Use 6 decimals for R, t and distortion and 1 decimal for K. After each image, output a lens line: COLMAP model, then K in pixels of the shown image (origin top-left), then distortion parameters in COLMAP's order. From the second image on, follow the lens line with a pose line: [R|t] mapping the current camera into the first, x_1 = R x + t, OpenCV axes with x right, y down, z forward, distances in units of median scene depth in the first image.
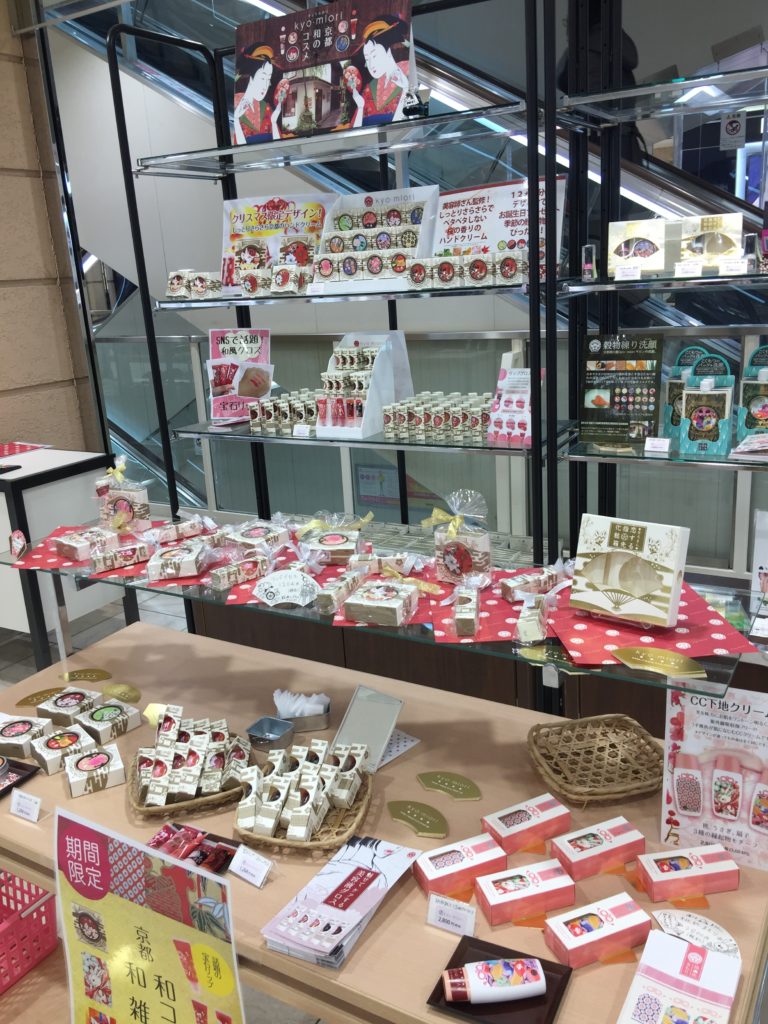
lens RADIAL K [[876.6, 0, 386.5], [0, 876.6, 510.0], [0, 0, 1]] dist [0.067710, -0.049994]
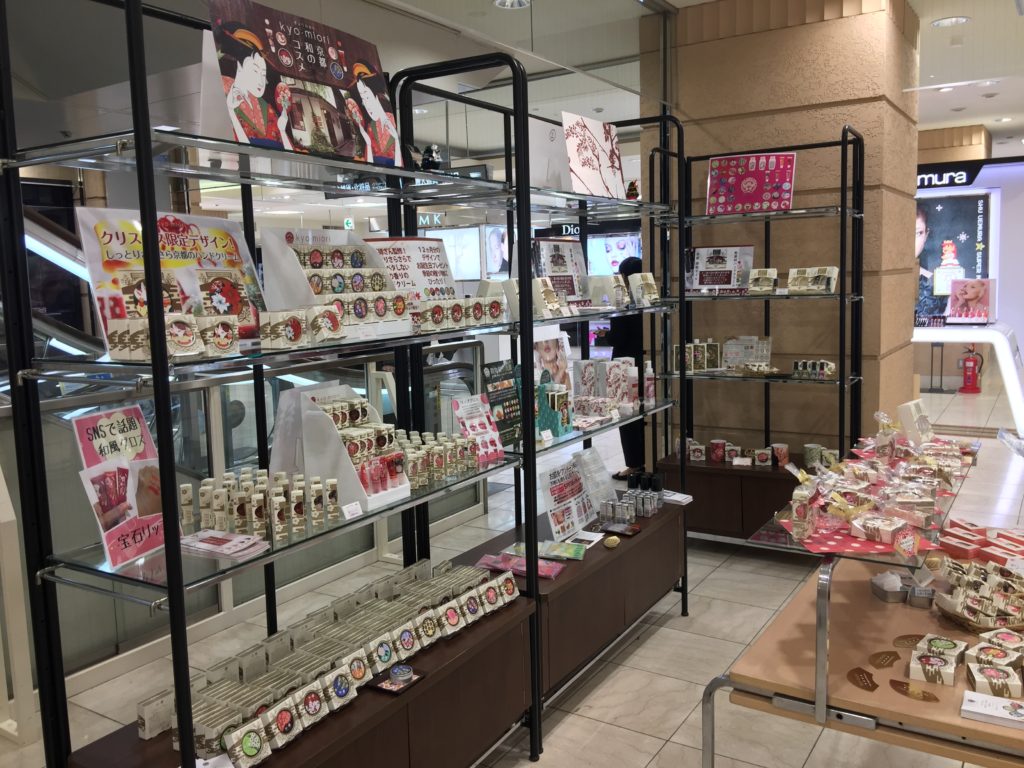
lens RADIAL K [[876.6, 0, 514.2], [0, 876.6, 383.6], [0, 0, 1]] dist [0.067710, -0.049994]
pose [[0.022358, -0.062263, 0.997809, -0.913203], [0.297978, 0.953112, 0.052797, -0.206796], [-0.954311, 0.296145, 0.039863, 0.844699]]
